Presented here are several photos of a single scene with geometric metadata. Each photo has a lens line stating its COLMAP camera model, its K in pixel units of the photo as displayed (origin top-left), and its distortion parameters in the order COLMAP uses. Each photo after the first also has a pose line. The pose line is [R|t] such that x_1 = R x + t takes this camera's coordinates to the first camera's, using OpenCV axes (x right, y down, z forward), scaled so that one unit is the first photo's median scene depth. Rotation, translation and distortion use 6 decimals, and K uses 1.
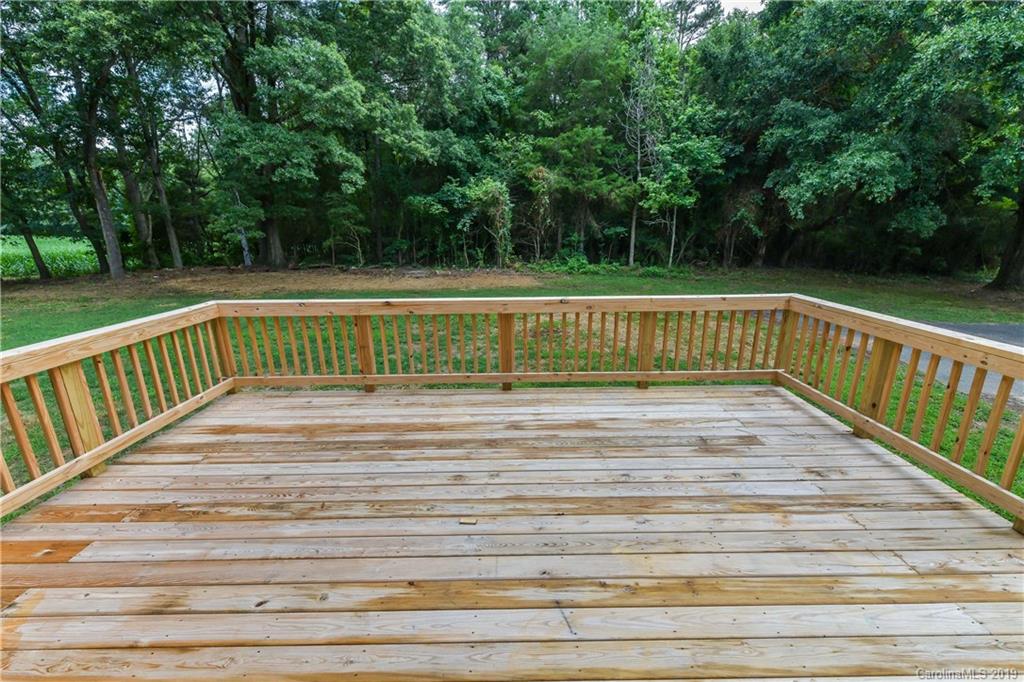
lens RADIAL K [[408.2, 0, 512.0], [0, 408.2, 341.0], [0, 0, 1]] dist [0.002539, 0.000318]
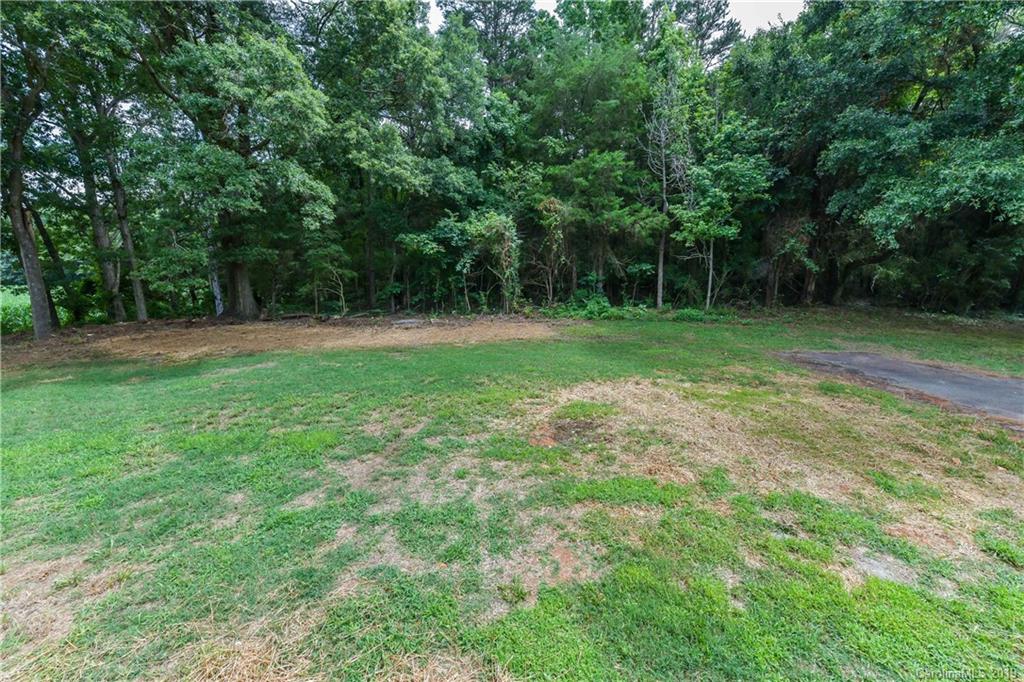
lens RADIAL K [[408.2, 0, 512.0], [0, 408.2, 341.0], [0, 0, 1]] dist [0.002539, 0.000318]
pose [[0.999523, -0.016781, -0.025915, 0.002611], [0.014367, 0.995776, -0.090684, -0.046754], [0.027327, 0.090268, 0.995543, 0.163317]]
